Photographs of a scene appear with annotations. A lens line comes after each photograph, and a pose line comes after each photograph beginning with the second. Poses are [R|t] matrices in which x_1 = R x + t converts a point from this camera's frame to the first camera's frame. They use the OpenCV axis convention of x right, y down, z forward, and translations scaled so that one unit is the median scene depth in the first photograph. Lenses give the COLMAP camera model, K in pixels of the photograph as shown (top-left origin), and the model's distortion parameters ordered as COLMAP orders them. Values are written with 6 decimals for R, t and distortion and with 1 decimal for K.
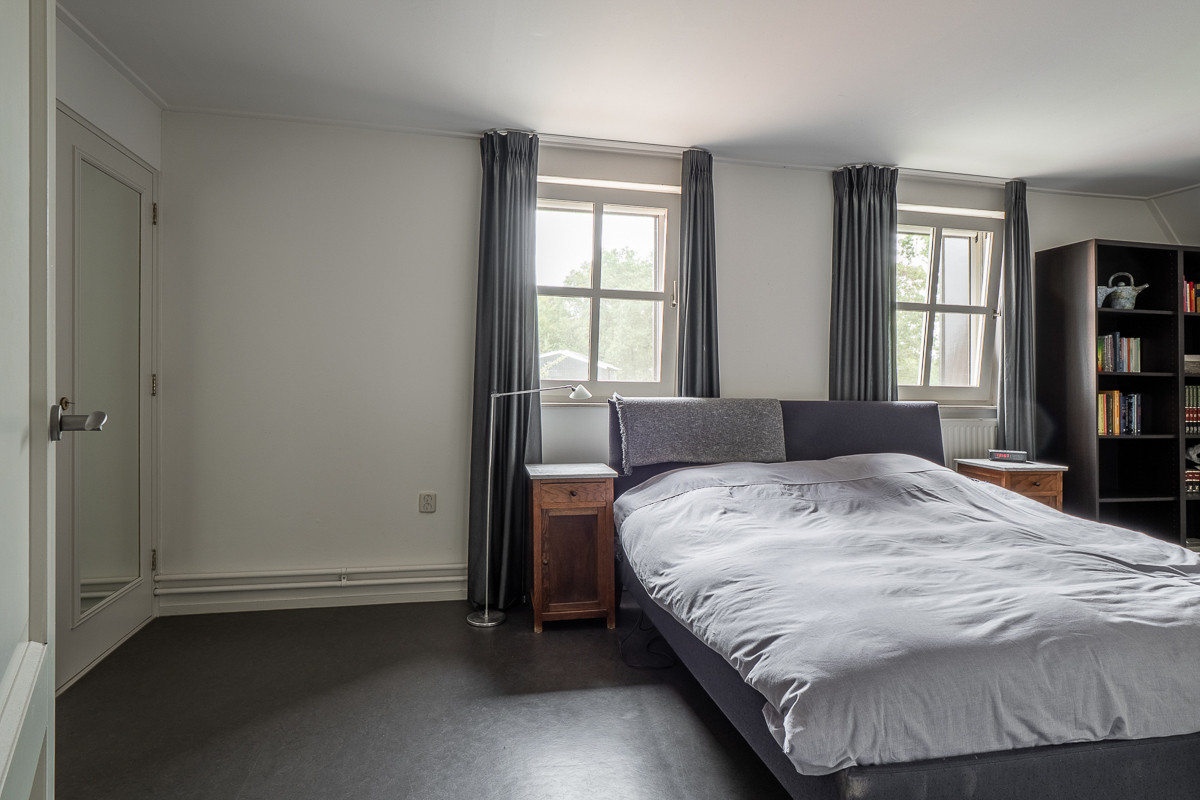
lens RADIAL K [[663.8, 0, 592.4], [0, 663.8, 378.5], [0, 0, 1]] dist [-0.016624, -0.000030]
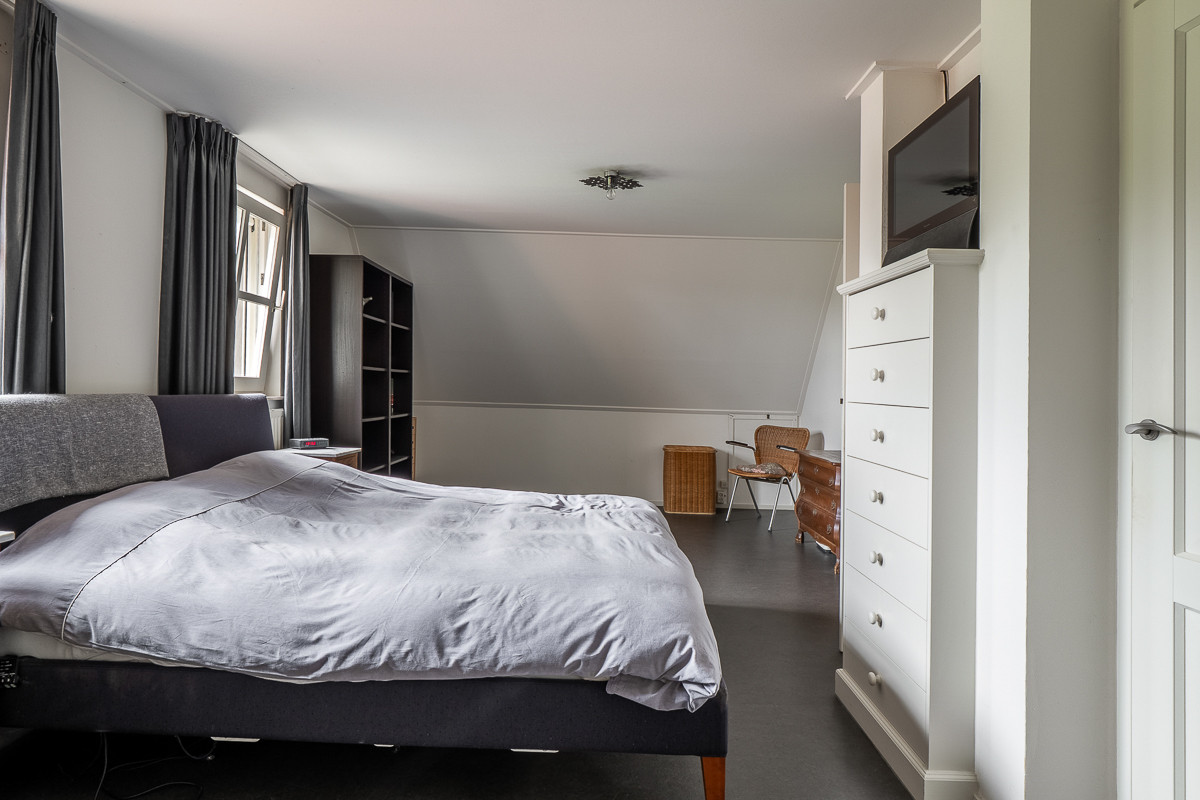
lens RADIAL K [[663.8, 0, 592.4], [0, 663.8, 378.5], [0, 0, 1]] dist [-0.016624, -0.000030]
pose [[0.232117, 0.005120, 0.972674, -0.347888], [-0.027977, 0.999608, 0.001415, -0.002513], [-0.972286, -0.027541, 0.232169, 0.350782]]
